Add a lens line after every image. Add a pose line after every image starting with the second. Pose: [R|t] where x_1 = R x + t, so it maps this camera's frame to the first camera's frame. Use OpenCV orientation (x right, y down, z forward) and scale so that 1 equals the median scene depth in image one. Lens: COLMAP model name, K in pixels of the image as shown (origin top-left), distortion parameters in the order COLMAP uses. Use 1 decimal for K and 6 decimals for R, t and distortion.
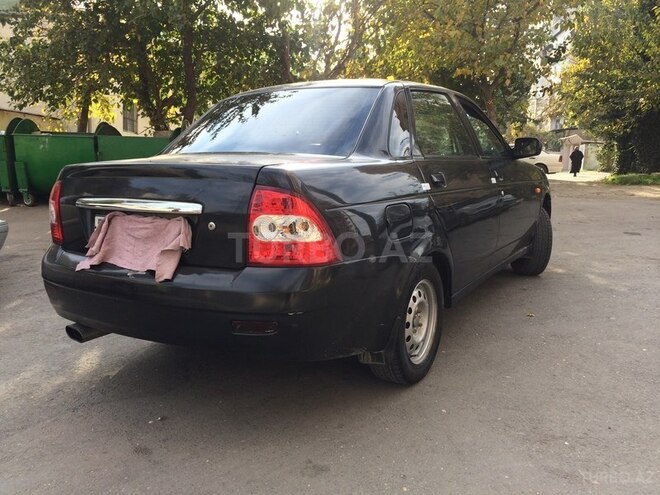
lens RADIAL K [[568.3, 0, 330.0], [0, 568.3, 247.5], [0, 0, 1]] dist [0.072026, -0.098075]
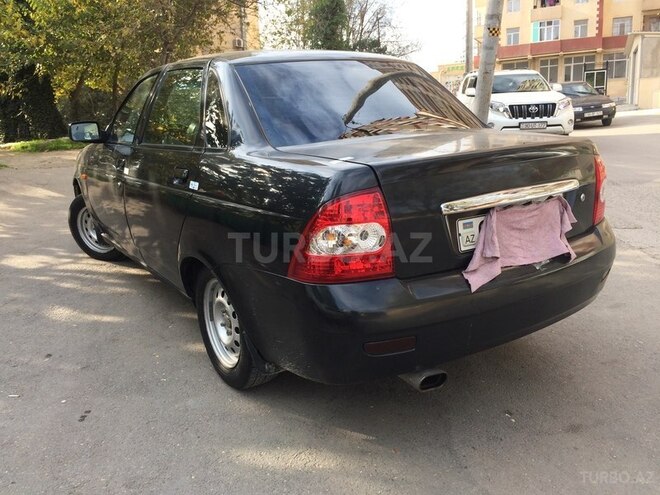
lens RADIAL K [[568.3, 0, 330.0], [0, 568.3, 247.5], [0, 0, 1]] dist [0.072026, -0.098075]
pose [[0.399803, -0.225891, 0.888330, -1.284085], [0.171069, 0.970517, 0.169799, -0.197690], [-0.900496, 0.084080, 0.426658, 0.894300]]
